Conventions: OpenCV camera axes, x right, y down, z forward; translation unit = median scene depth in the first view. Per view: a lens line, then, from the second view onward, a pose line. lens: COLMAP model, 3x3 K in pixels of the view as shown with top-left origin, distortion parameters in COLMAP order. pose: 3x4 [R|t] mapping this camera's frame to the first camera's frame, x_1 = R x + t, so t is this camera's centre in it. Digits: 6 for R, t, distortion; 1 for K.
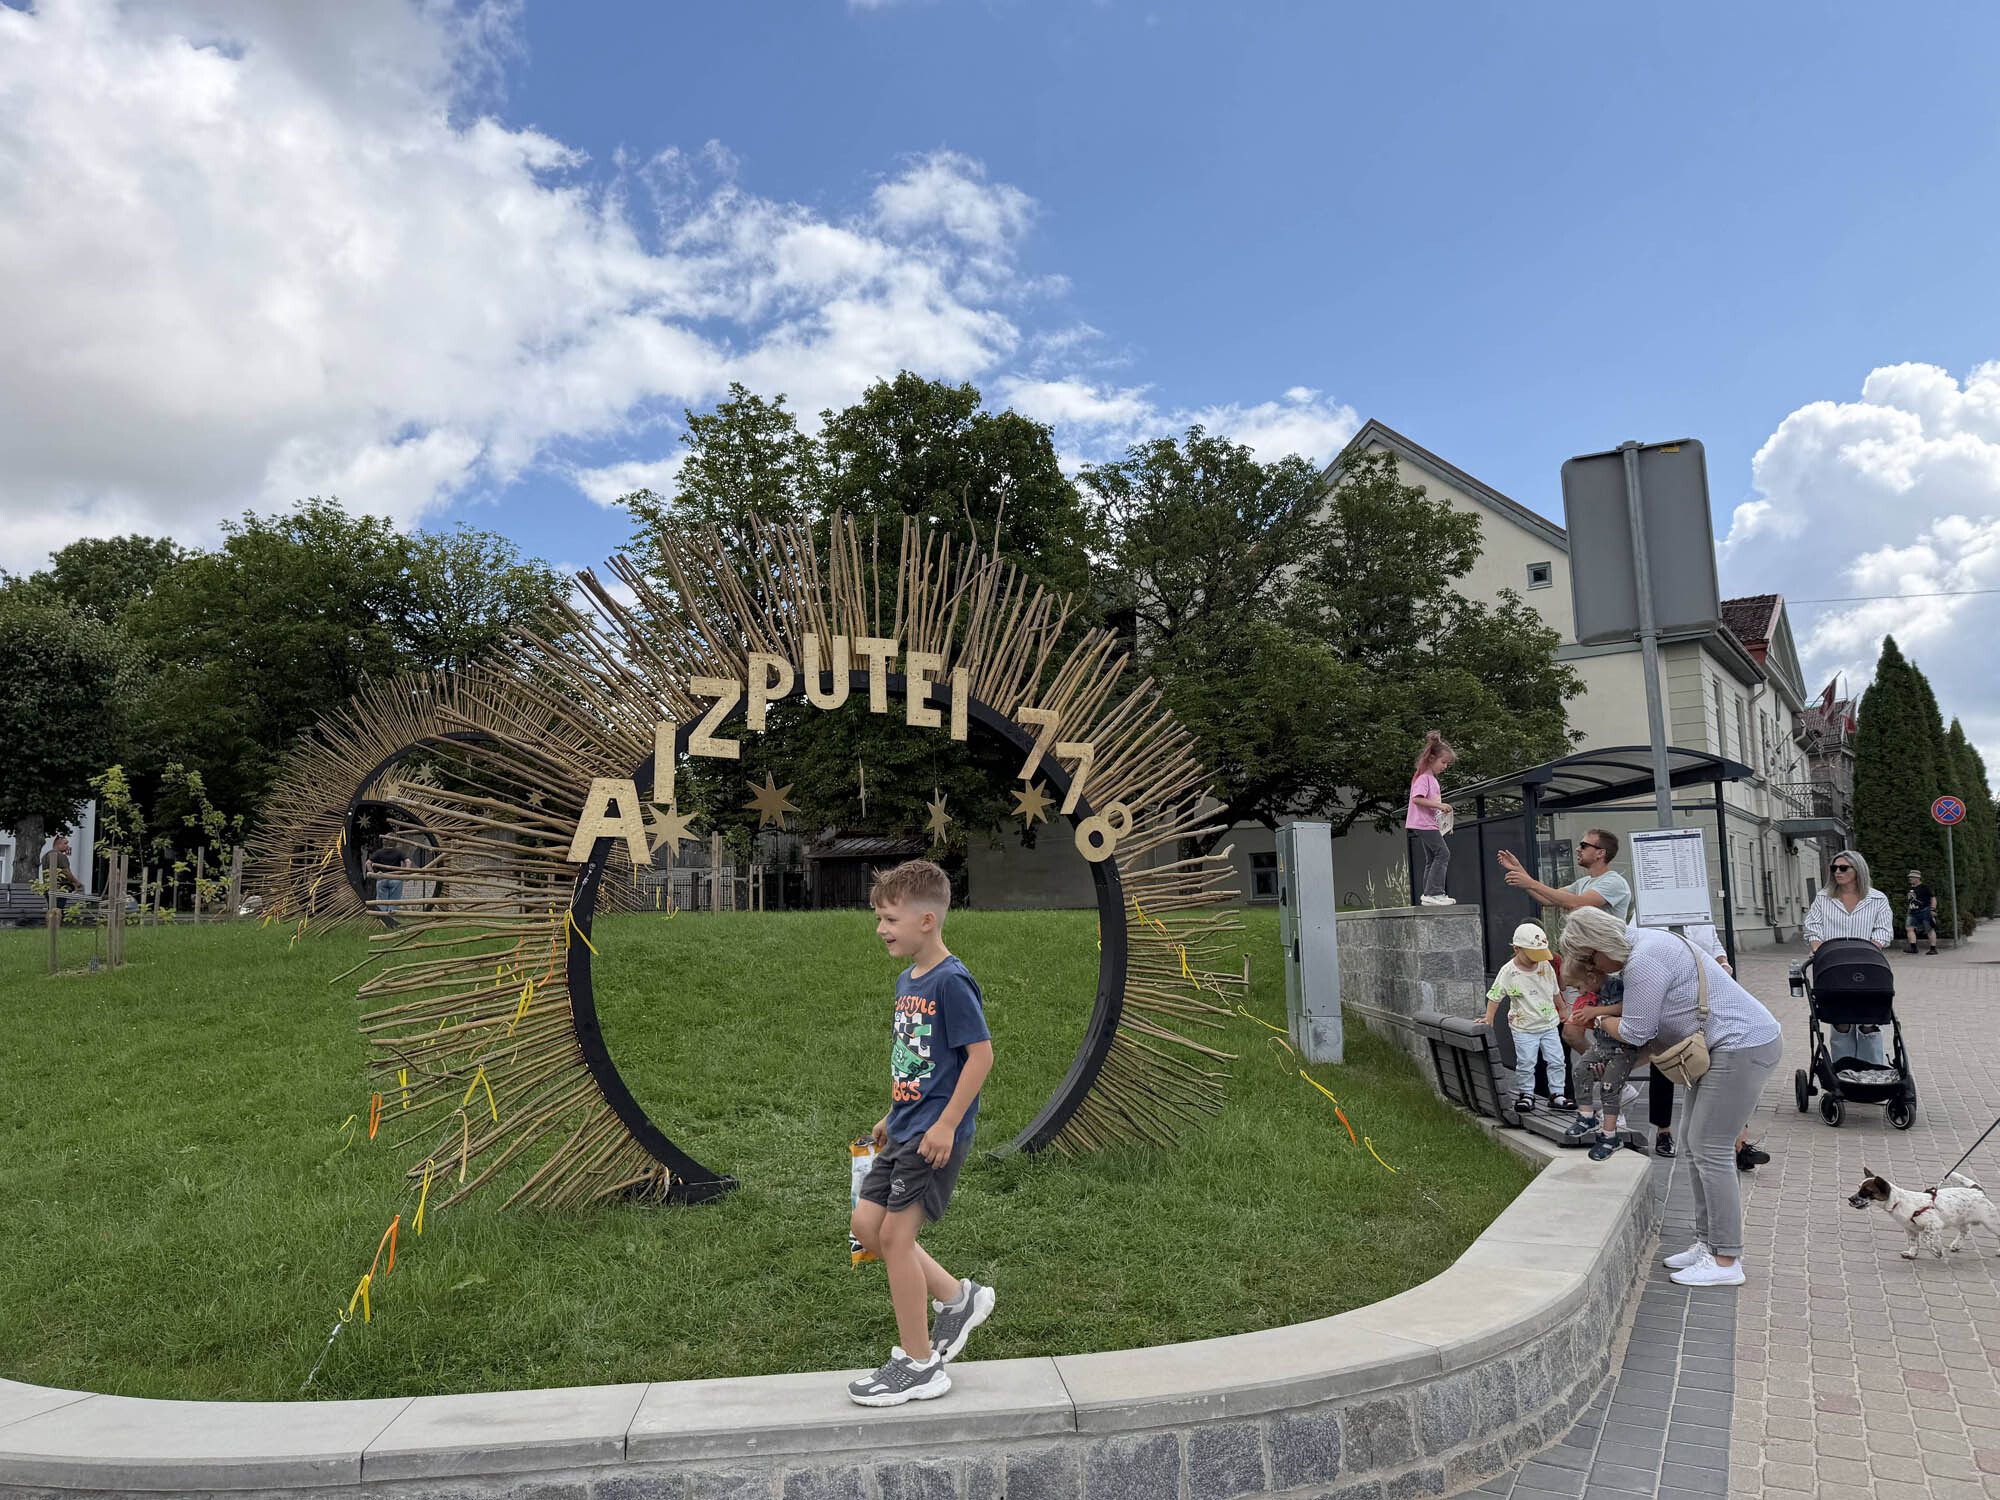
lens RADIAL K [[1424.4, 0, 962.1], [0, 1424.4, 786.6], [0, 0, 1]] dist [0.079591, -0.157458]
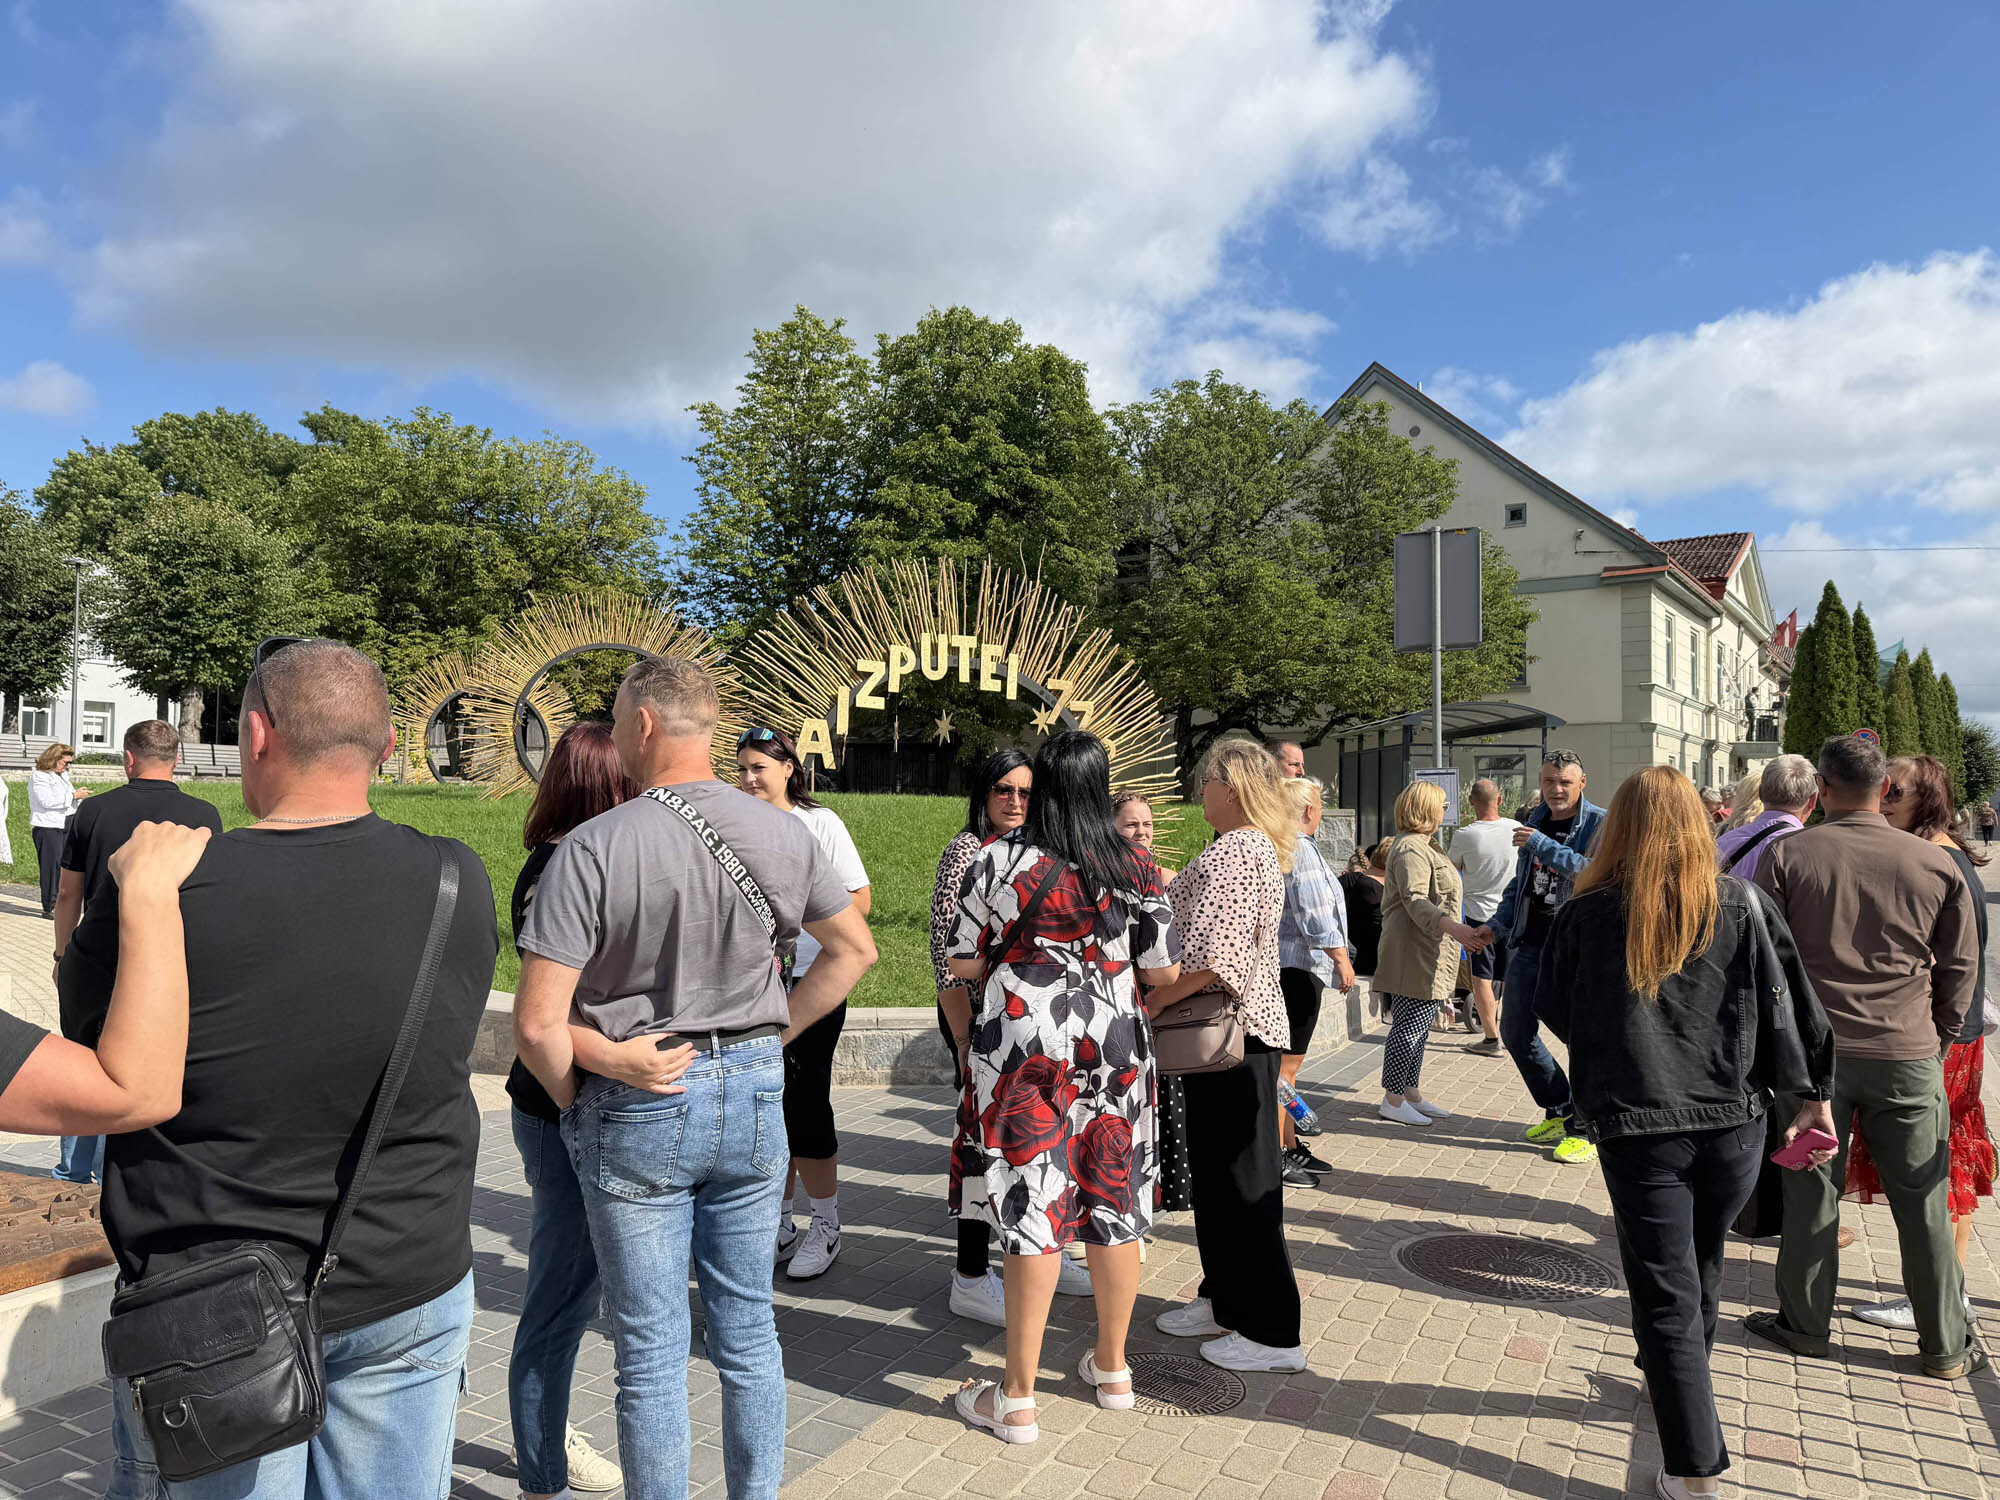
lens RADIAL K [[1406.7, 0, 969.2], [0, 1406.7, 797.9], [0, 0, 1]] dist [-0.002202, -0.020404]
pose [[0.999251, 0.038471, -0.004096, -0.036533], [-0.037956, 0.995332, 0.088730, -0.056496], [0.007491, -0.088508, 0.996047, -0.574545]]
